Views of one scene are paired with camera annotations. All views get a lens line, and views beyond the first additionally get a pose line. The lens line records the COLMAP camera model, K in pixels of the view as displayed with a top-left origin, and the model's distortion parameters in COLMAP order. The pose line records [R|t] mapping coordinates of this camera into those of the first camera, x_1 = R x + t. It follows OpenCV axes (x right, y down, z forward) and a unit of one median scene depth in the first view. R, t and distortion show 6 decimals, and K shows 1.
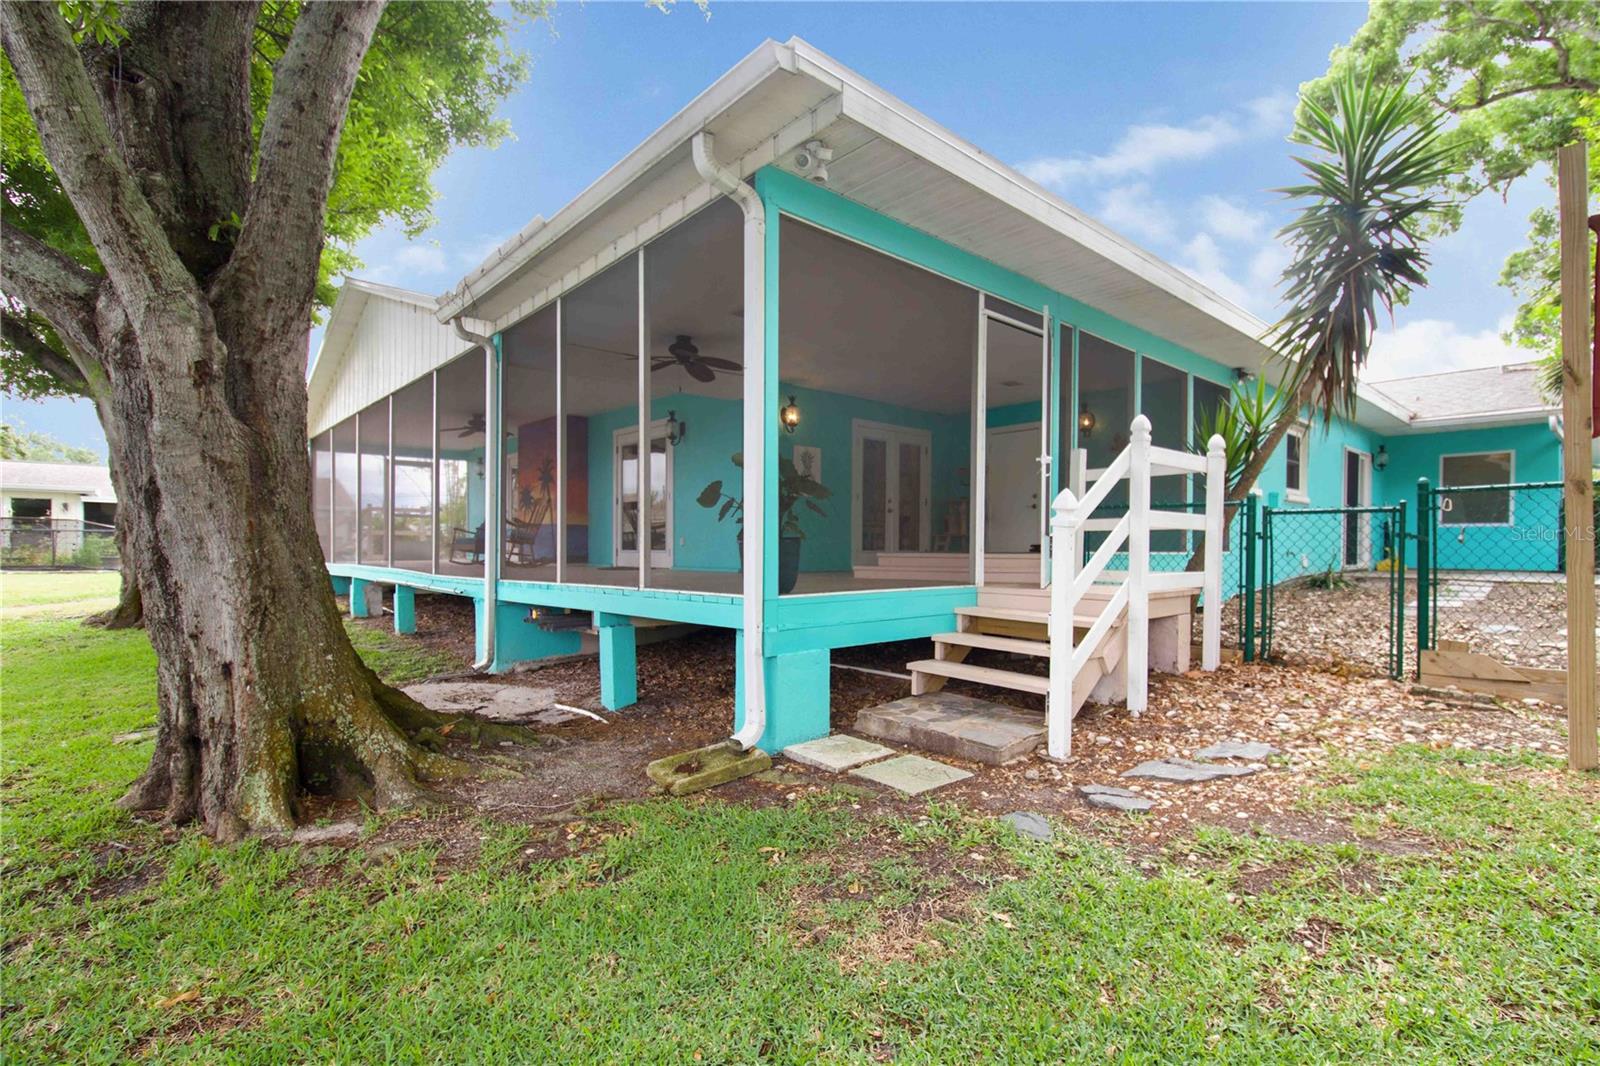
lens RADIAL K [[735.0, 0, 799.5], [0, 735.0, 546.1], [0, 0, 1]] dist [0.012469, 0.000031]
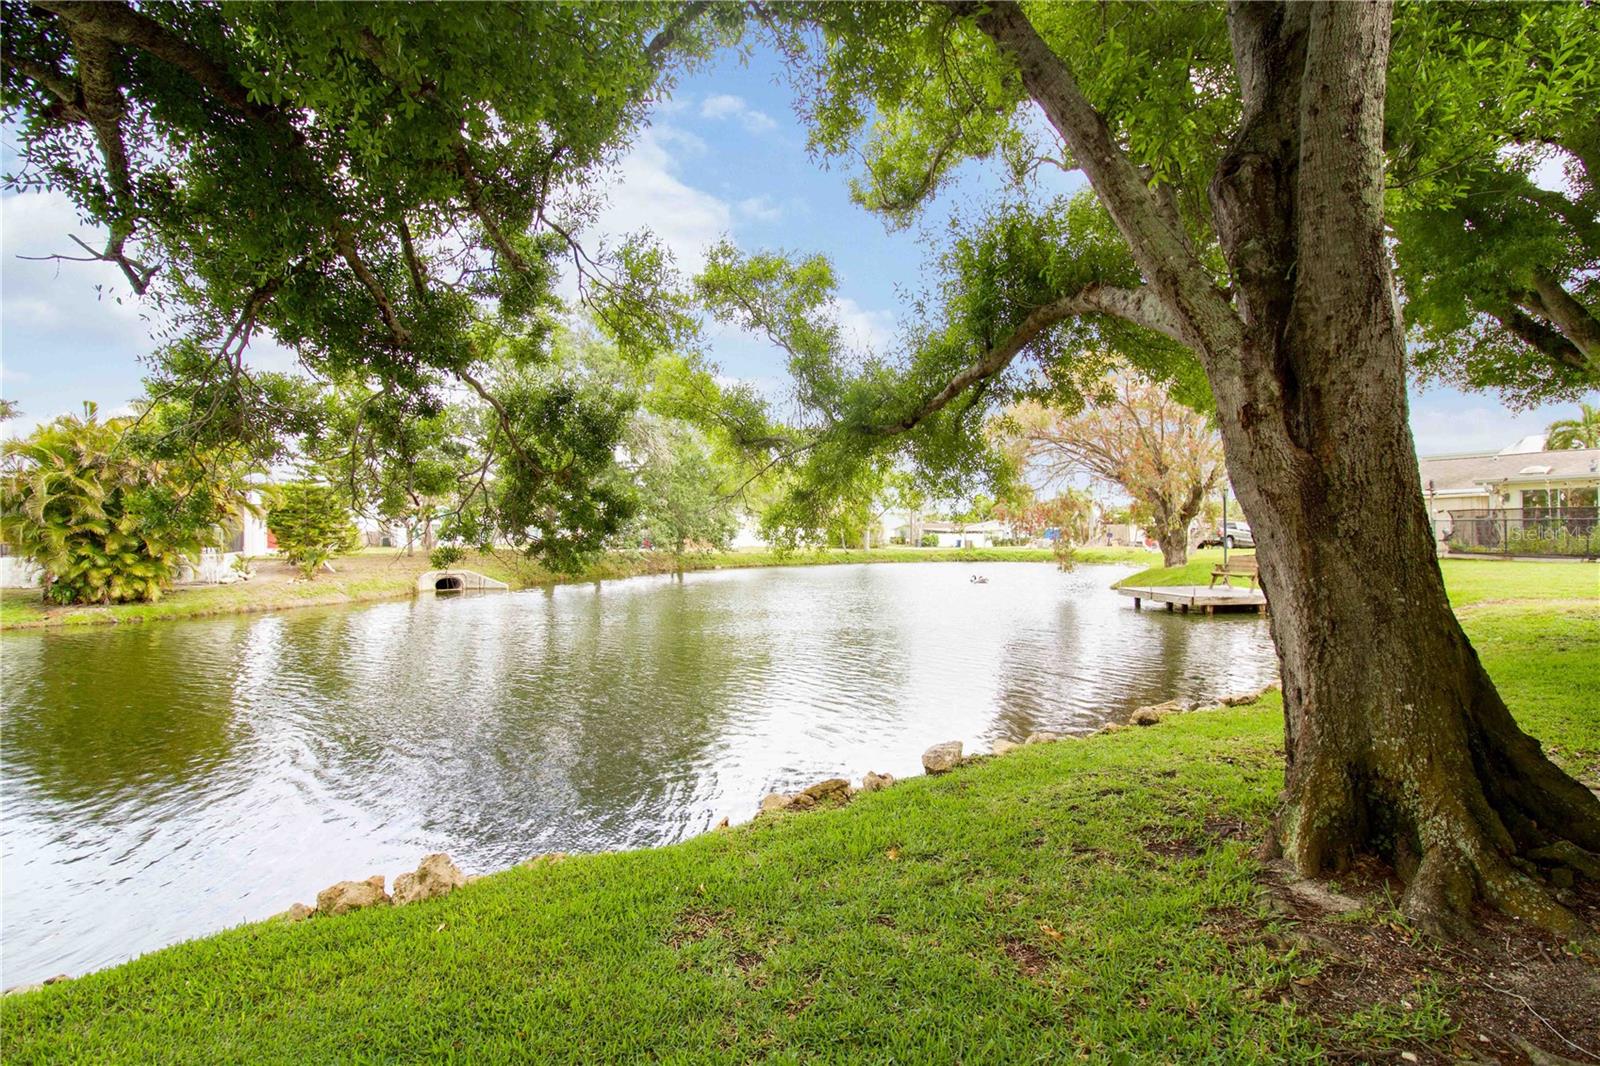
lens RADIAL K [[735.0, 0, 800.0], [0, 735.0, 534.3], [0, 0, 1]] dist [0.012469, 0.000031]
pose [[-0.111993, -0.008481, -0.993673, 0.314409], [0.012890, 0.999867, -0.009986, -0.052698], [0.993625, -0.013927, -0.111869, 0.430826]]
